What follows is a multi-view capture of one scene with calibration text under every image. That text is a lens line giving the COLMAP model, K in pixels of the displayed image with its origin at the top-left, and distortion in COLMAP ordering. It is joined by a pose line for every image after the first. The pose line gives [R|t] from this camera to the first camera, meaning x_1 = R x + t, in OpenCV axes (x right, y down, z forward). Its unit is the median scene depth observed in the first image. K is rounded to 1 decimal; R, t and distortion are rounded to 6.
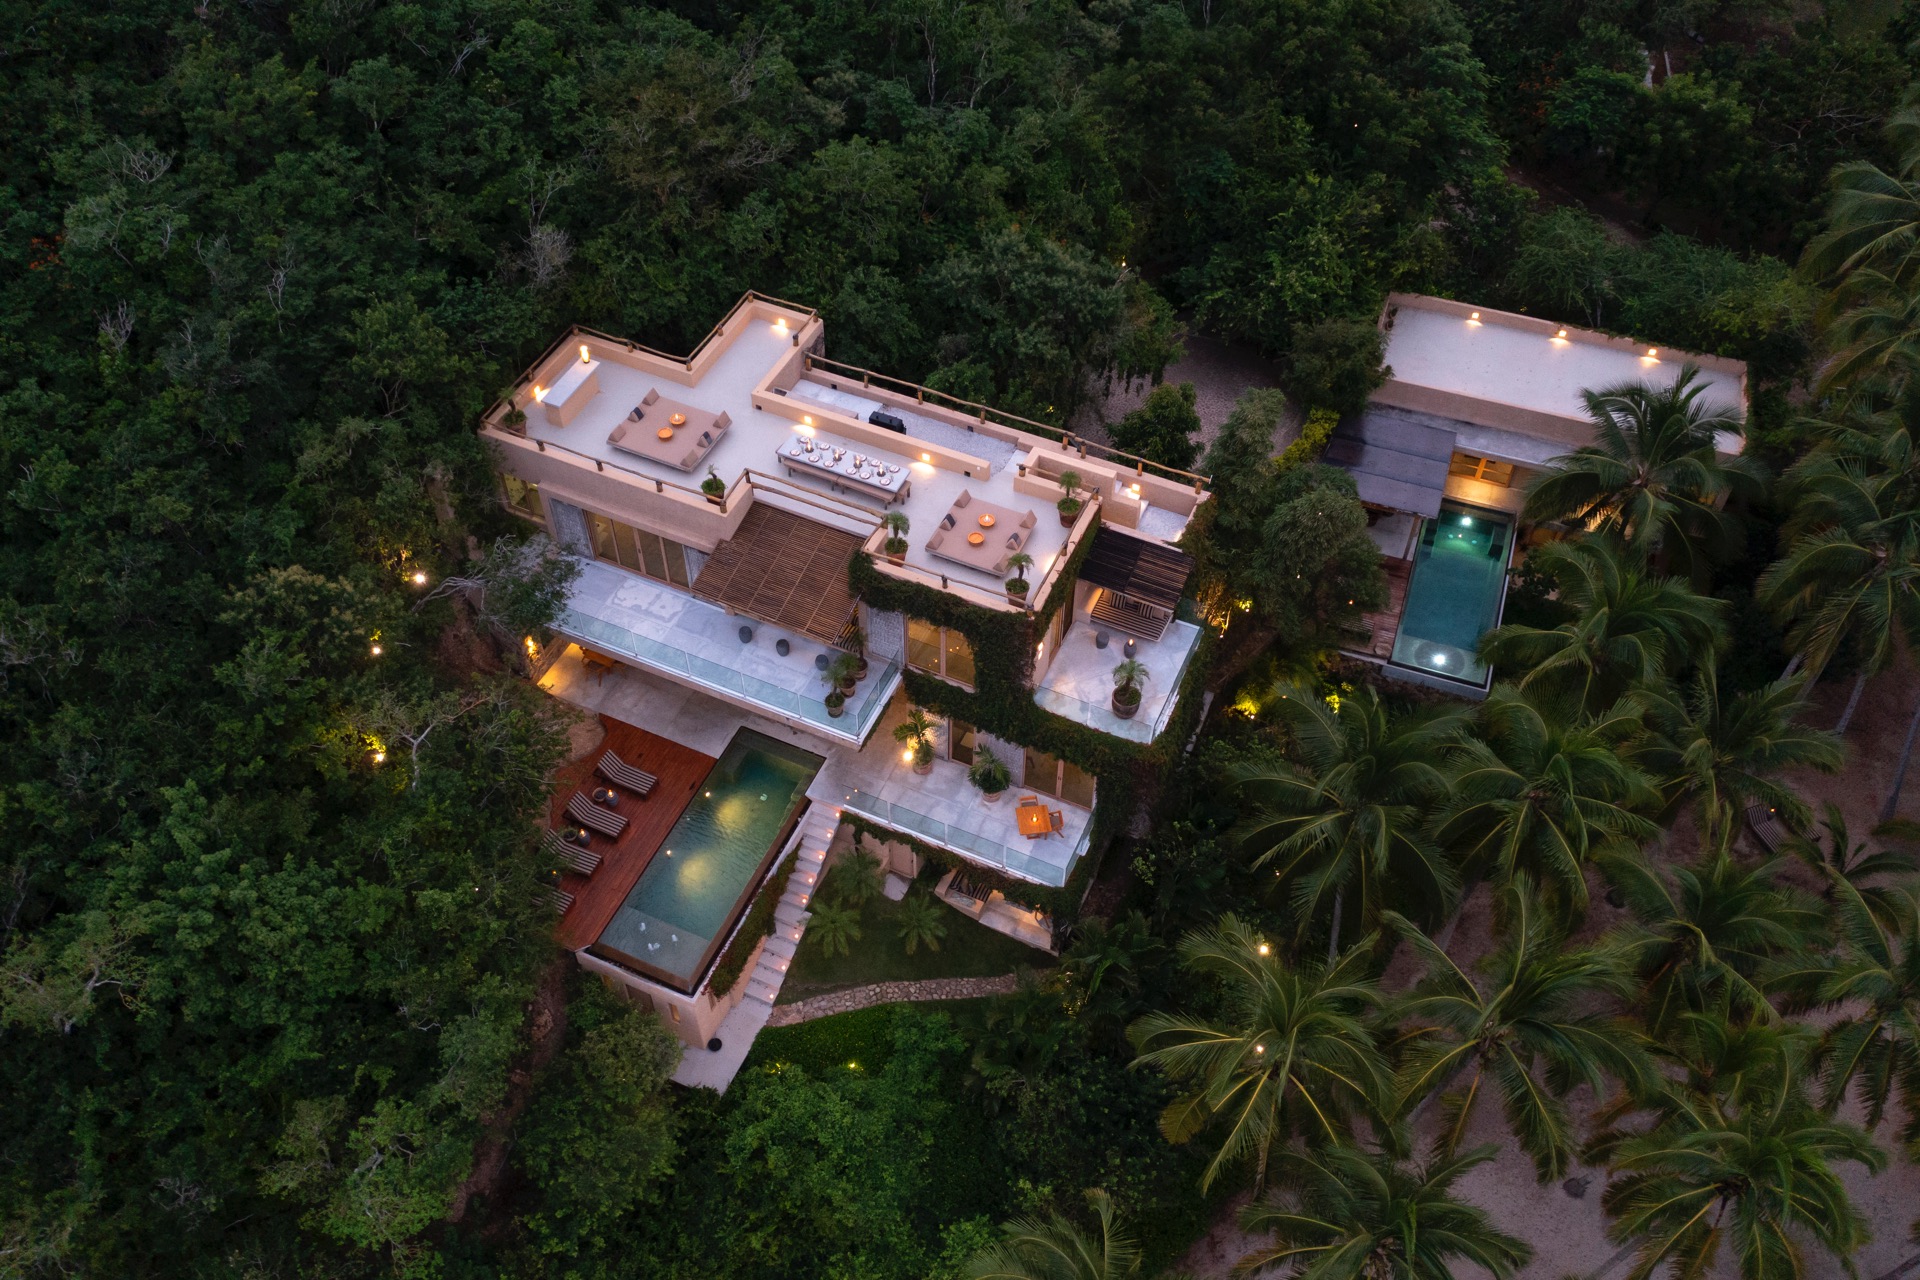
lens RADIAL K [[1627.8, 0, 960.0], [0, 1627.8, 640.0], [0, 0, 1]] dist [-0.003640, 0.005594]
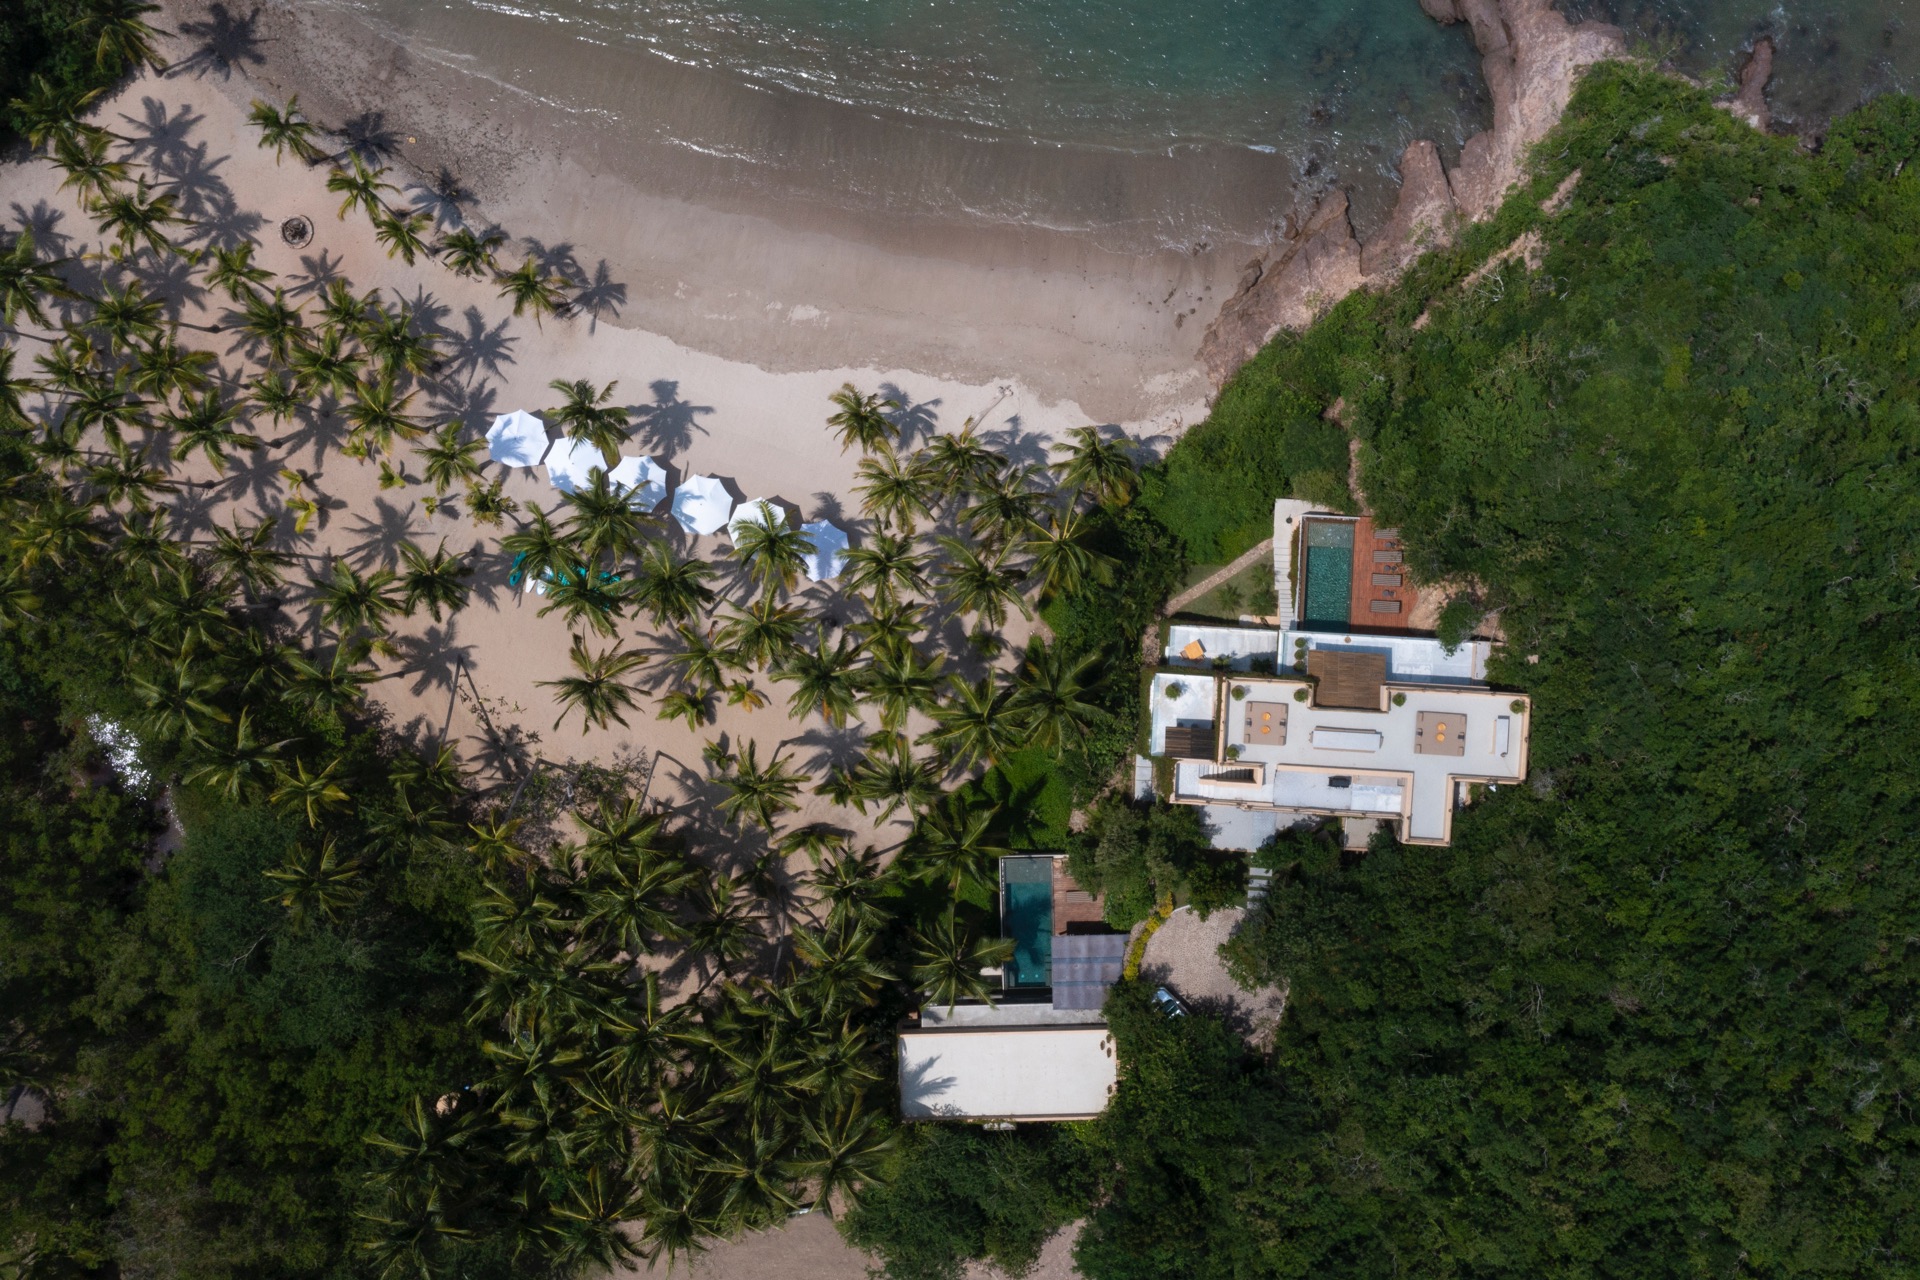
lens RADIAL K [[1518.9, 0, 957.9], [0, 1518.9, 637.1], [0, 0, 1]] dist [-0.001796, 0.007810]
pose [[-0.933491, 0.358283, 0.015097, 0.302300], [-0.260926, -0.707508, 0.656773, -1.123944], [0.245992, 0.609152, 0.753937, -0.604104]]
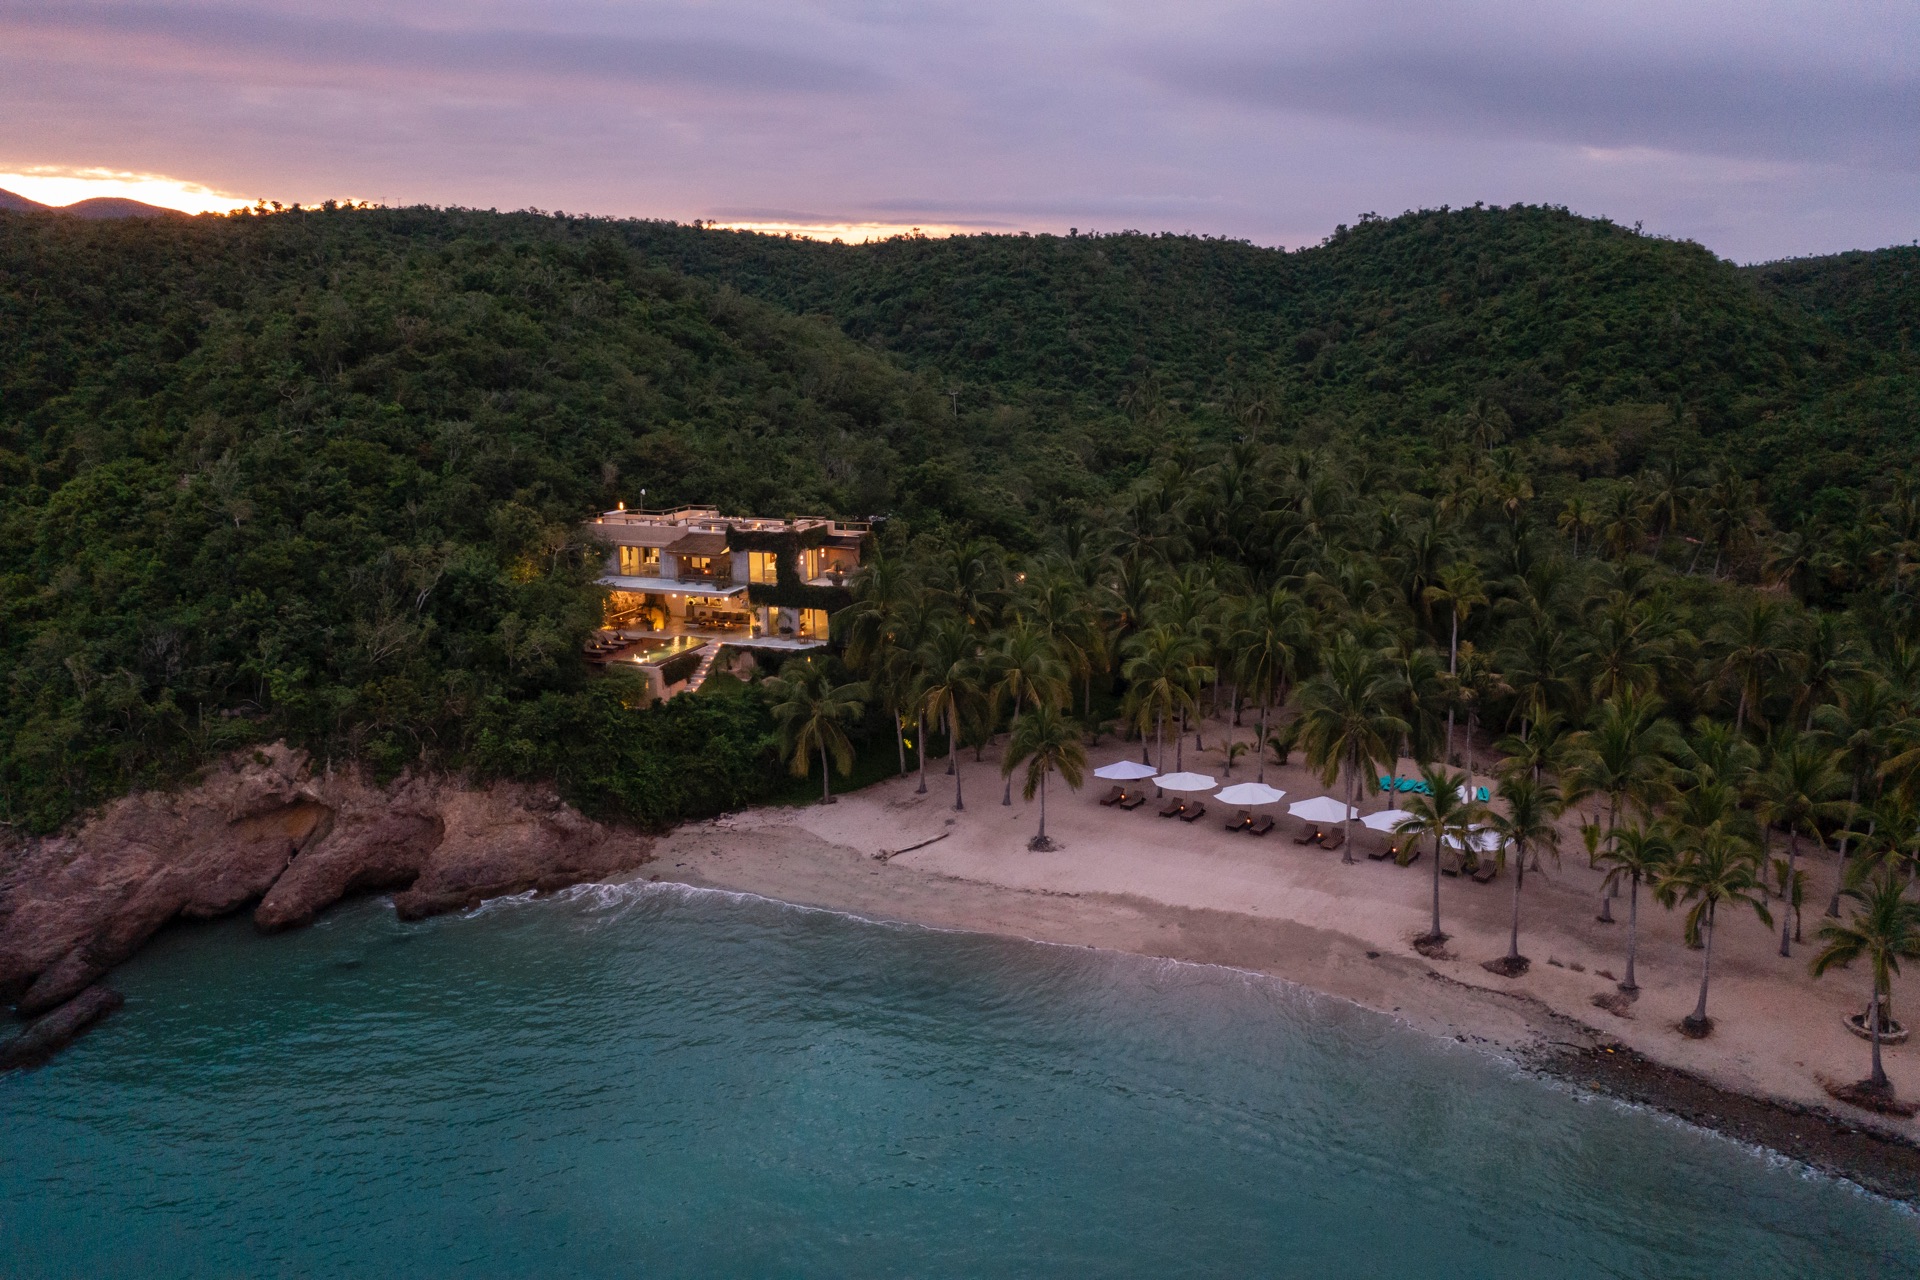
lens RADIAL K [[1518.9, 0, 957.9], [0, 1518.9, 637.1], [0, 0, 1]] dist [-0.001796, 0.007810]
pose [[0.996904, -0.032276, 0.071703, 0.113398], [0.069102, 0.794737, -0.603007, 1.475934], [-0.037522, 0.606095, 0.794507, -0.769954]]
